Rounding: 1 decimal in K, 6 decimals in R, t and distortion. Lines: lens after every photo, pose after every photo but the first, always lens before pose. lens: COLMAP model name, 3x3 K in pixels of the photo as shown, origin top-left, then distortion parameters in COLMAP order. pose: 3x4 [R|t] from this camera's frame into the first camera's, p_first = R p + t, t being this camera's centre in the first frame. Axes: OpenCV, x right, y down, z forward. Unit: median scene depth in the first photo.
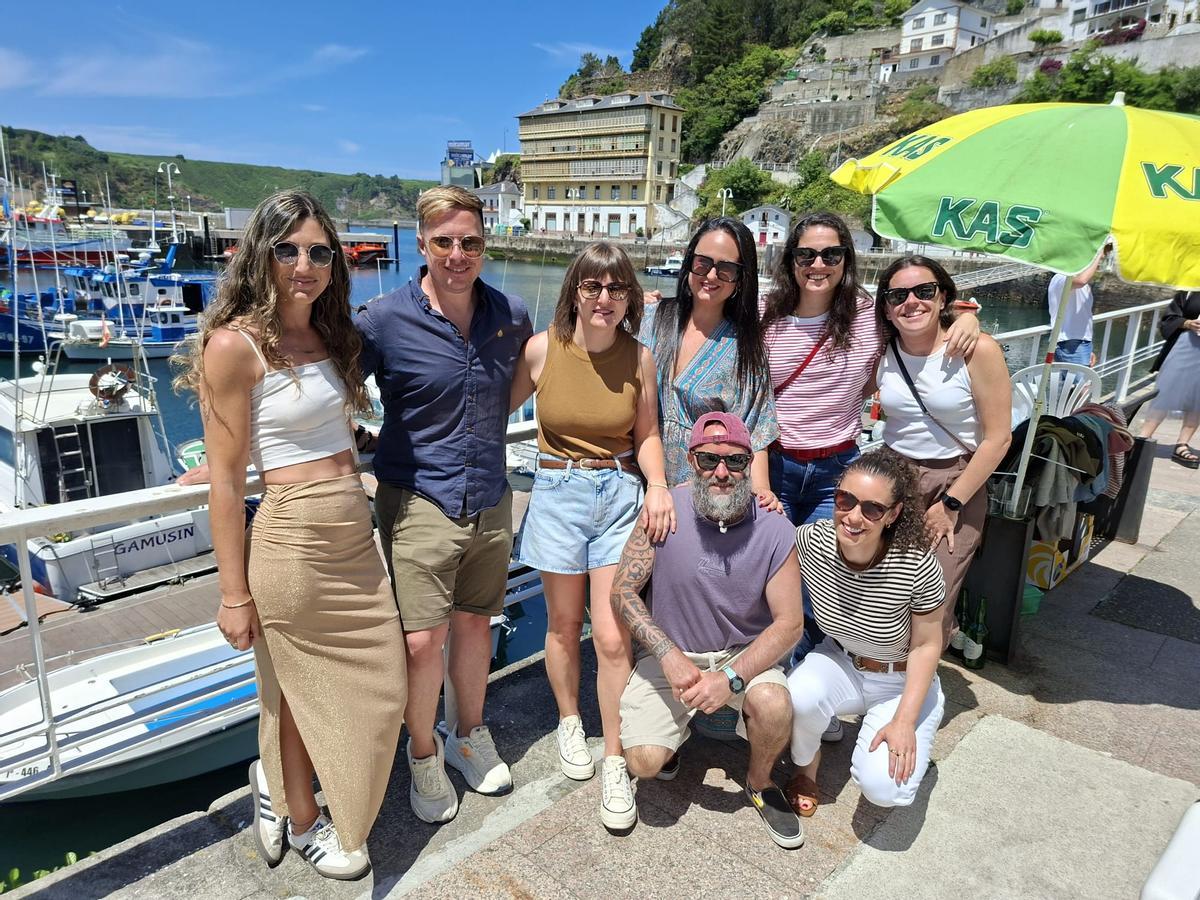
lens RADIAL K [[851.5, 0, 596.1], [0, 851.5, 449.5], [0, 0, 1]] dist [0.115774, -0.149296]
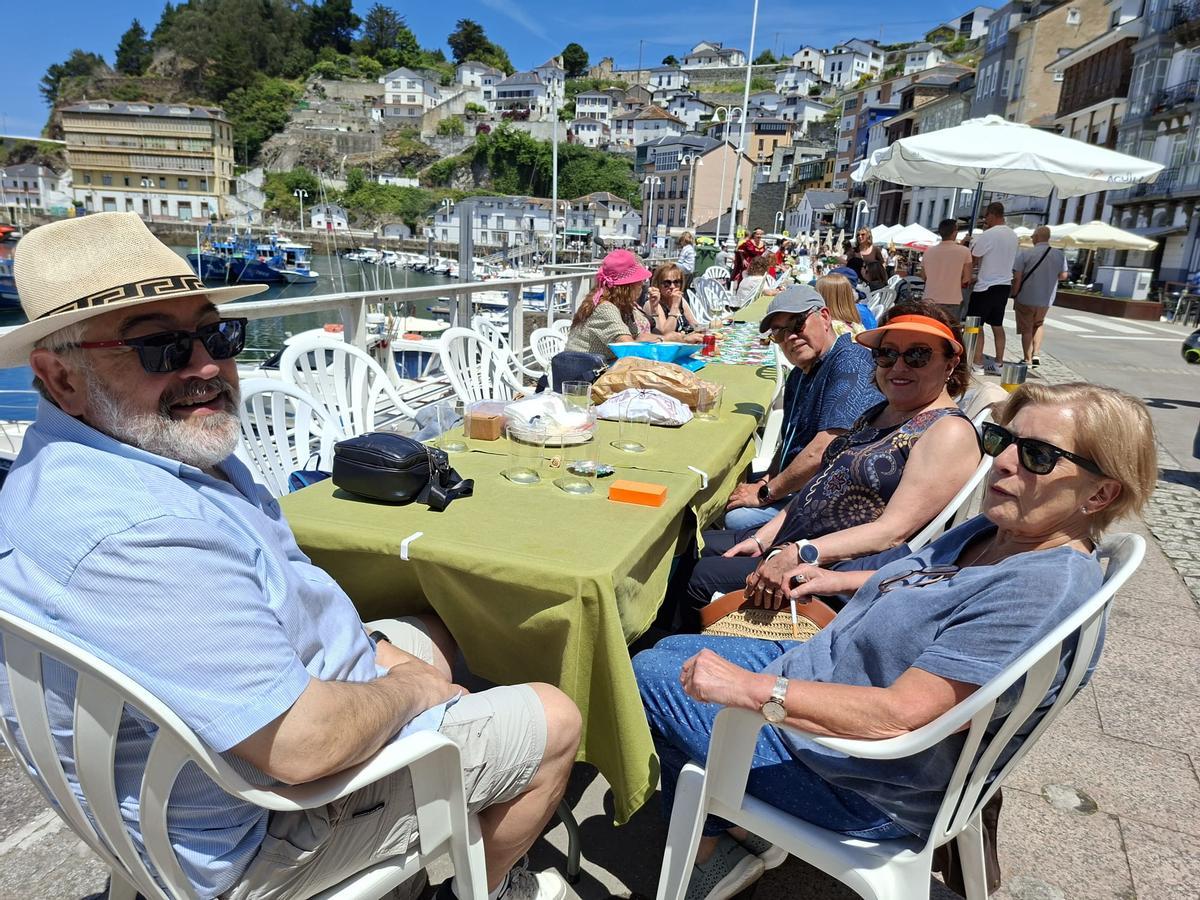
lens RADIAL K [[840.0, 0, 601.9], [0, 840.0, 454.2], [0, 0, 1]] dist [0.064588, -0.075952]
pose [[0.754840, -0.154633, 0.637420, -0.366309], [0.134321, 0.987660, 0.080533, 0.066180], [-0.642008, 0.024830, 0.766296, -0.313906]]
